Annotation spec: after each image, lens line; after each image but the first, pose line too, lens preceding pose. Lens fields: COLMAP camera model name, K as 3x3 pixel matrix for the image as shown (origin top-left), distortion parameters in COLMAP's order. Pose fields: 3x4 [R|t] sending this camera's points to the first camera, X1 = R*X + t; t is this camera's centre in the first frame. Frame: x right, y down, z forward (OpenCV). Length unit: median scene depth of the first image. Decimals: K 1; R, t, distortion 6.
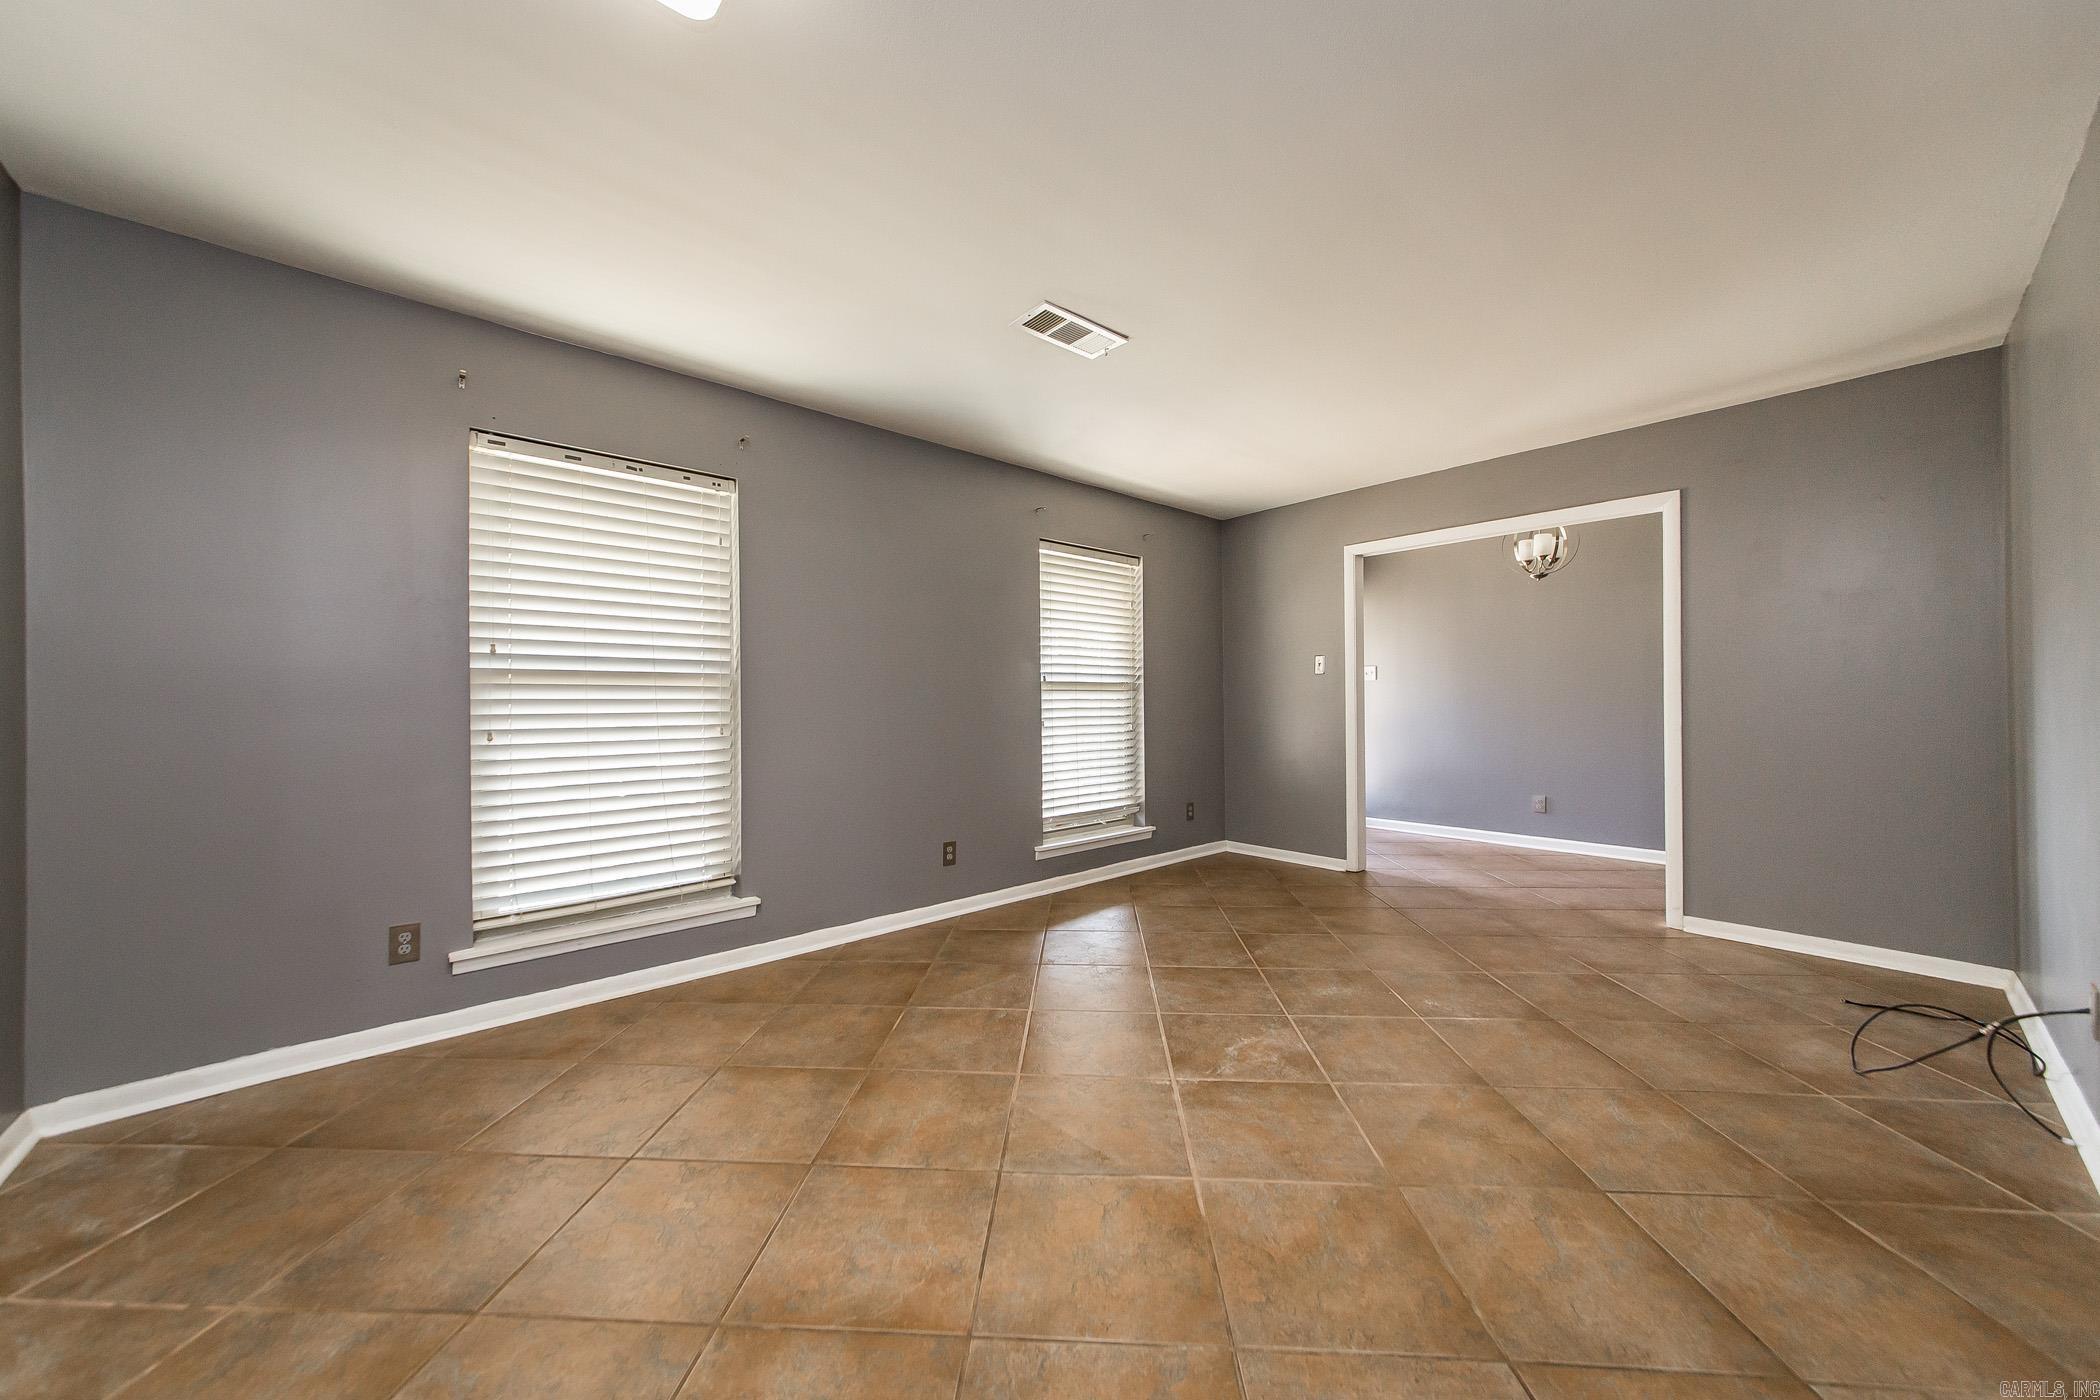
lens RADIAL K [[735.0, 0, 1050.0], [0, 735.0, 700.0], [0, 0, 1]] dist [-0.001180, 0.000051]
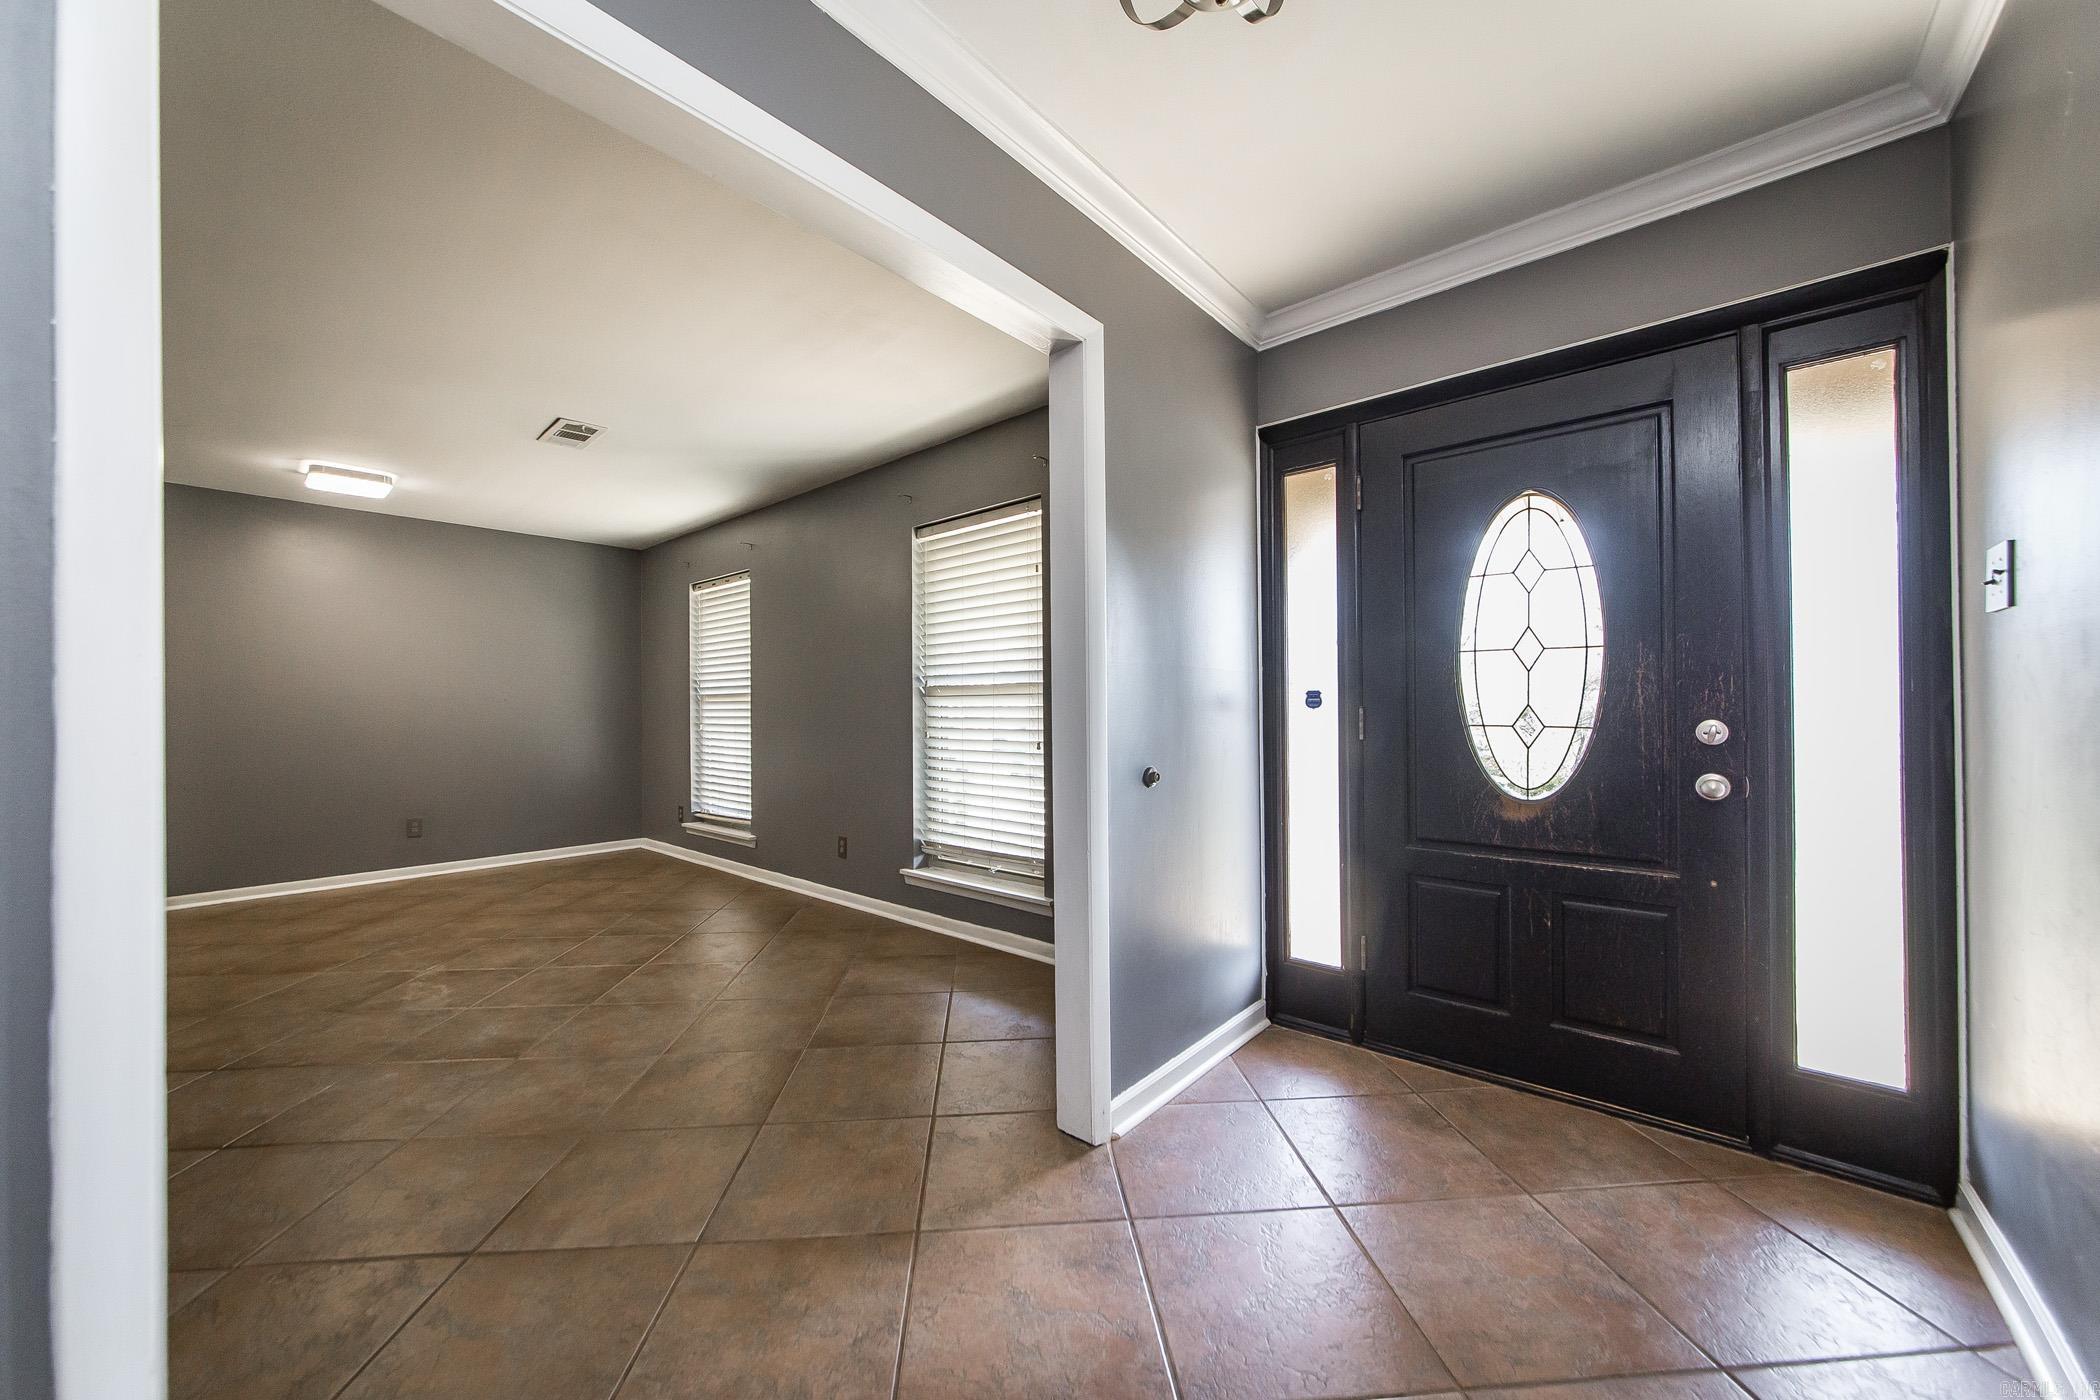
lens RADIAL K [[747.5, 0, 1080.5], [0, 747.5, 715.2], [0, 0, 1]] dist [-0.034420, -0.000008]
pose [[0.156017, 0.006589, -0.987732, 1.240456], [0.004514, 0.999963, 0.007384, 0.003647], [0.987744, -0.005610, 0.155981, 1.426811]]
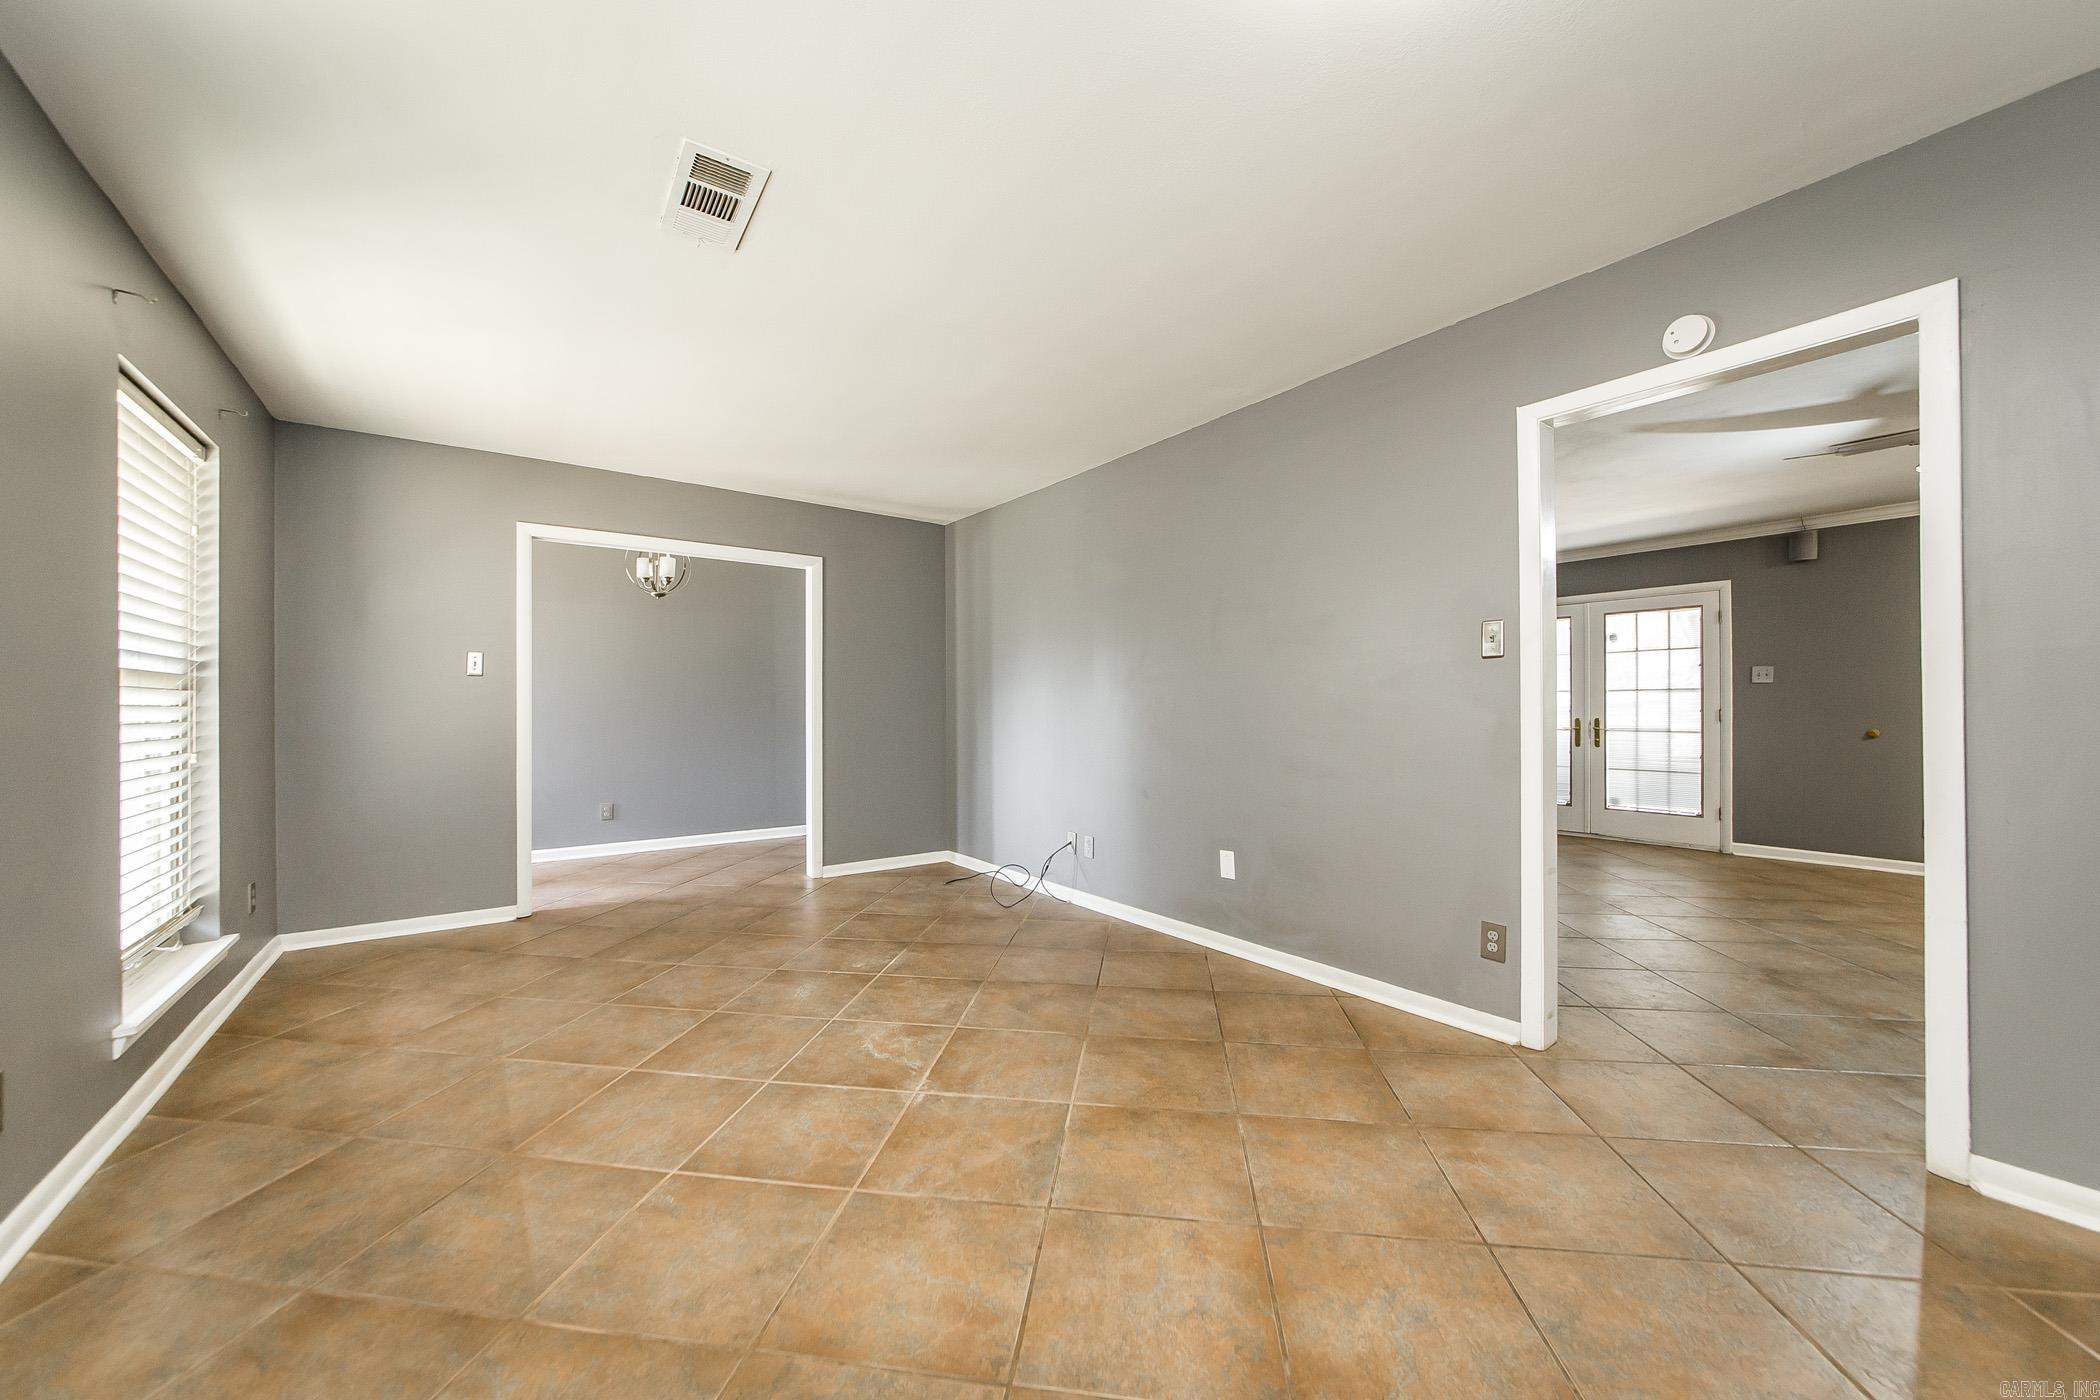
lens RADIAL K [[751.9, 0, 1055.2], [0, 751.9, 686.9], [0, 0, 1]] dist [-0.009292, 0.000036]
pose [[0.083753, 0.033665, 0.995918, -0.578941], [0.000818, 0.999427, -0.033853, 0.006371], [-0.996486, 0.003650, 0.083677, 0.506918]]
